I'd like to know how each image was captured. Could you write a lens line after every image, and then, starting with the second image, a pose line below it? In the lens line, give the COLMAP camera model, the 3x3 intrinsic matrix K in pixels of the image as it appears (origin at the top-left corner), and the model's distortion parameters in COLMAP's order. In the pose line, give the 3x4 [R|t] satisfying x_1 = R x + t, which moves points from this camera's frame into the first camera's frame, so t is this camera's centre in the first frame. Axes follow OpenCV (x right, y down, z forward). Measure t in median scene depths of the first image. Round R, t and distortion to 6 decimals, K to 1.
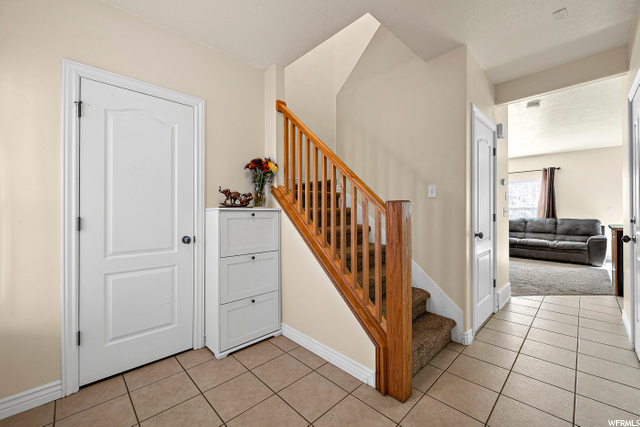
lens RADIAL K [[260.2, 0, 318.4], [0, 260.2, 208.7], [0, 0, 1]] dist [0.009418, -0.001092]
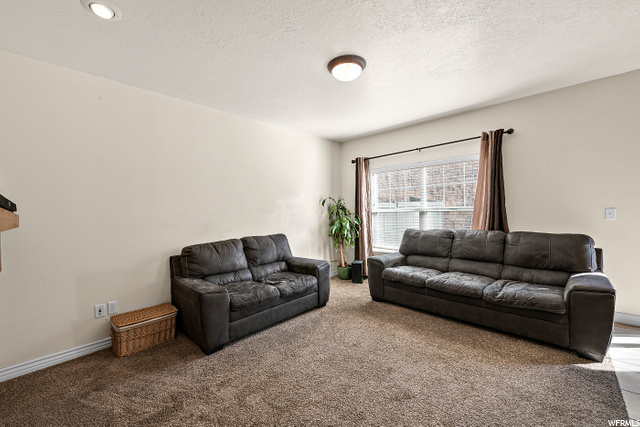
lens RADIAL K [[252.7, 0, 319.4], [0, 252.7, 212.7], [0, 0, 1]] dist [0.000259, -0.000924]
pose [[0.999493, -0.011937, 0.029503, 0.558072], [0.011732, 0.999906, 0.007104, -0.006284], [-0.029585, -0.006755, 0.999539, 0.548453]]
